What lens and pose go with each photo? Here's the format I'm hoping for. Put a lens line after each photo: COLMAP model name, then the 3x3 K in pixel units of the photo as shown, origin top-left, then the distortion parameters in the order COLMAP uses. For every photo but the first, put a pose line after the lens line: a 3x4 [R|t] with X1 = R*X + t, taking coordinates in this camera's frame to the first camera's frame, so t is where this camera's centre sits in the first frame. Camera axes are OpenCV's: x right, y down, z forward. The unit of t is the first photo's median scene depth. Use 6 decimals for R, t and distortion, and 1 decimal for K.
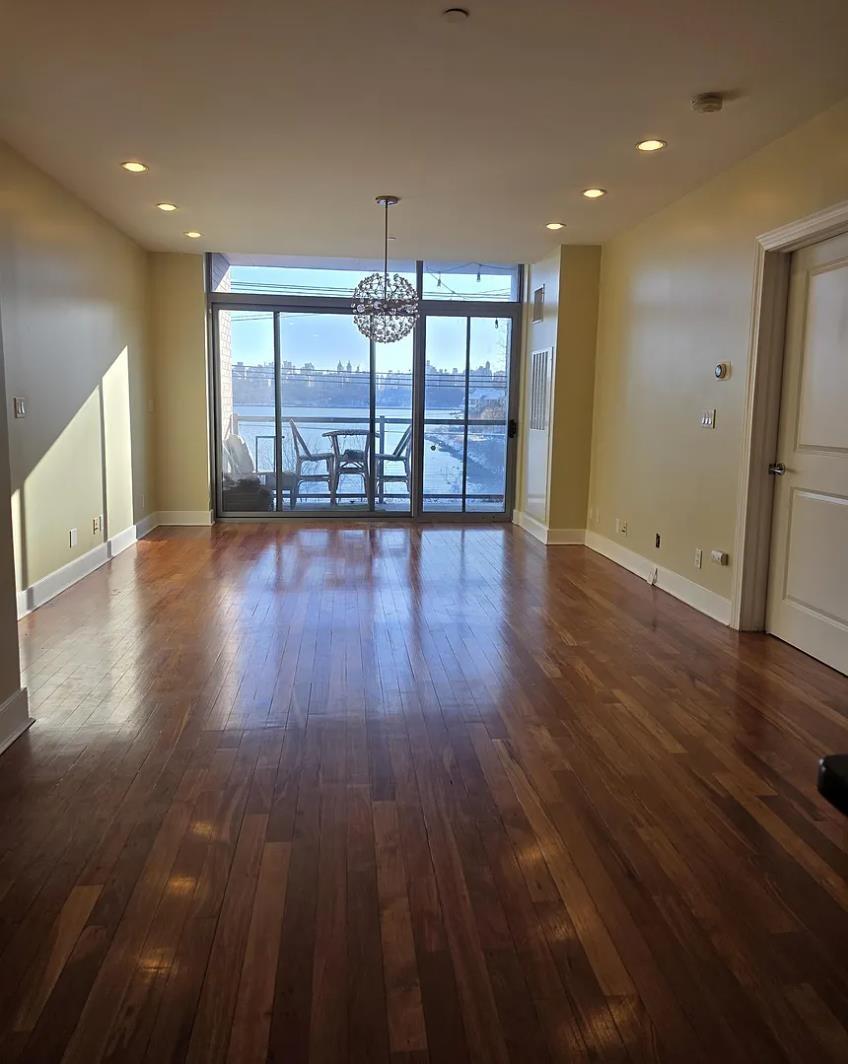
lens RADIAL K [[760.1, 0, 418.6], [0, 760.1, 510.5], [0, 0, 1]] dist [0.097540, -0.077032]
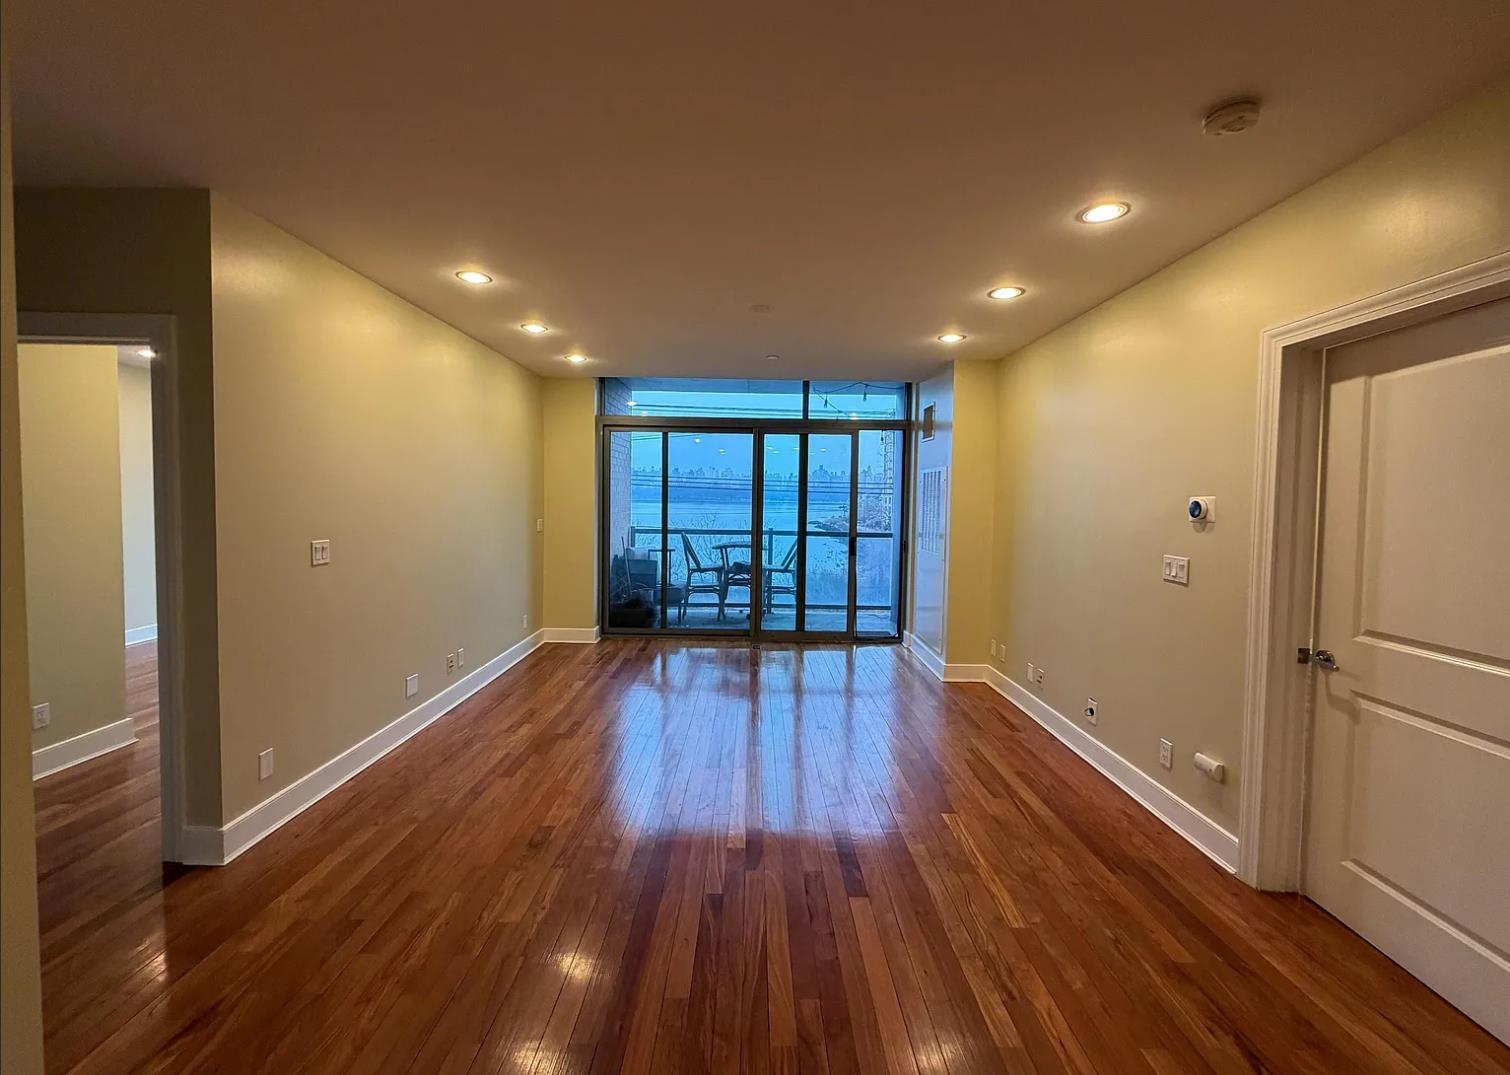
lens RADIAL K [[612.2, 0, 762.7], [0, 612.2, 519.7], [0, 0, 1]] dist [-0.000210, -0.000157]
pose [[0.996376, 0.002971, -0.085003, 0.012874], [-0.012015, 0.994285, -0.106079, -0.054004], [0.084203, 0.106716, 0.990718, 0.200017]]
